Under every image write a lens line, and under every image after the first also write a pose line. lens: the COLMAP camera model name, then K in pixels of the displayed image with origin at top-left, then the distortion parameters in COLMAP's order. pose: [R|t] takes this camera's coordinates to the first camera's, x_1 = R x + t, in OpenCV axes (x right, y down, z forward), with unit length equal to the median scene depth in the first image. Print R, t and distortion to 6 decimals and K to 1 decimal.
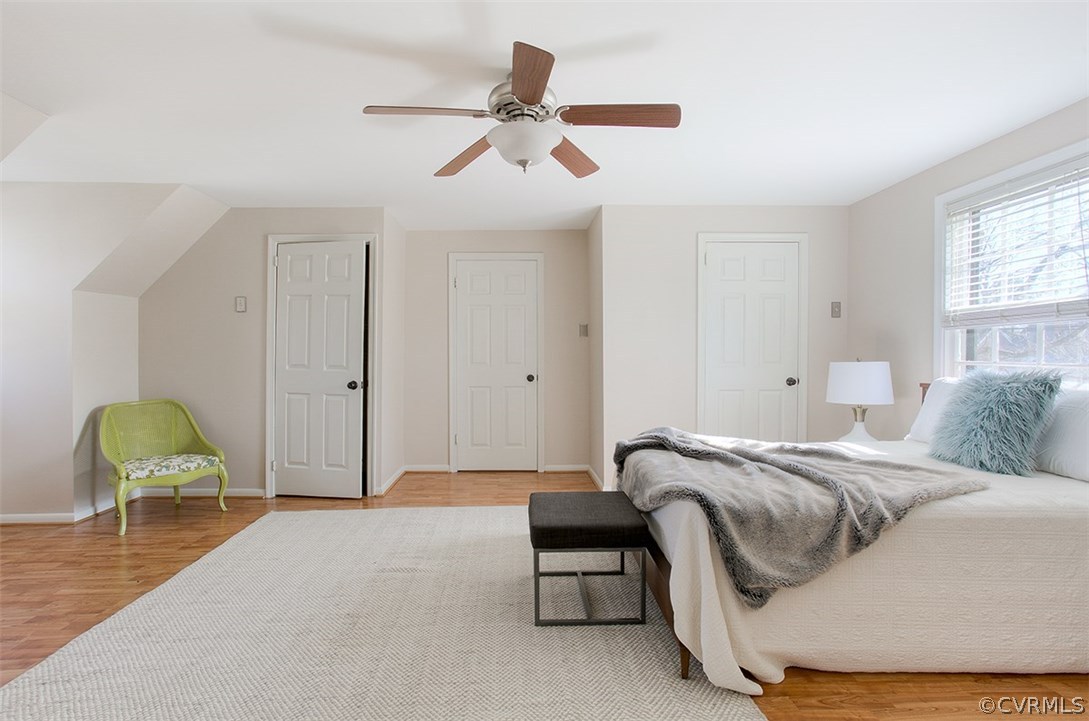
lens RADIAL K [[528.3, 0, 539.5], [0, 528.3, 357.6], [0, 0, 1]] dist [-0.049054, 0.030664]
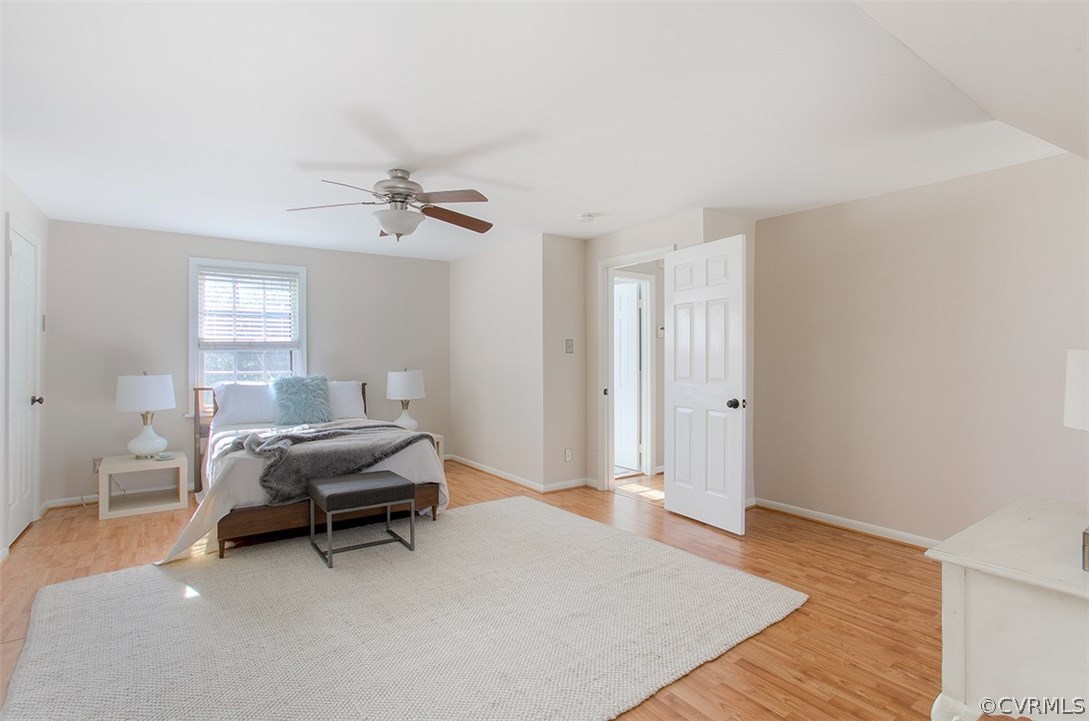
lens RADIAL K [[528.3, 0, 539.5], [0, 528.3, 357.6], [0, 0, 1]] dist [-0.049054, 0.030664]
pose [[-0.531510, 0.001454, 0.847051, -0.952244], [0.006617, 0.999975, 0.002435, -0.031332], [-0.847026, 0.006899, -0.531506, 0.954473]]
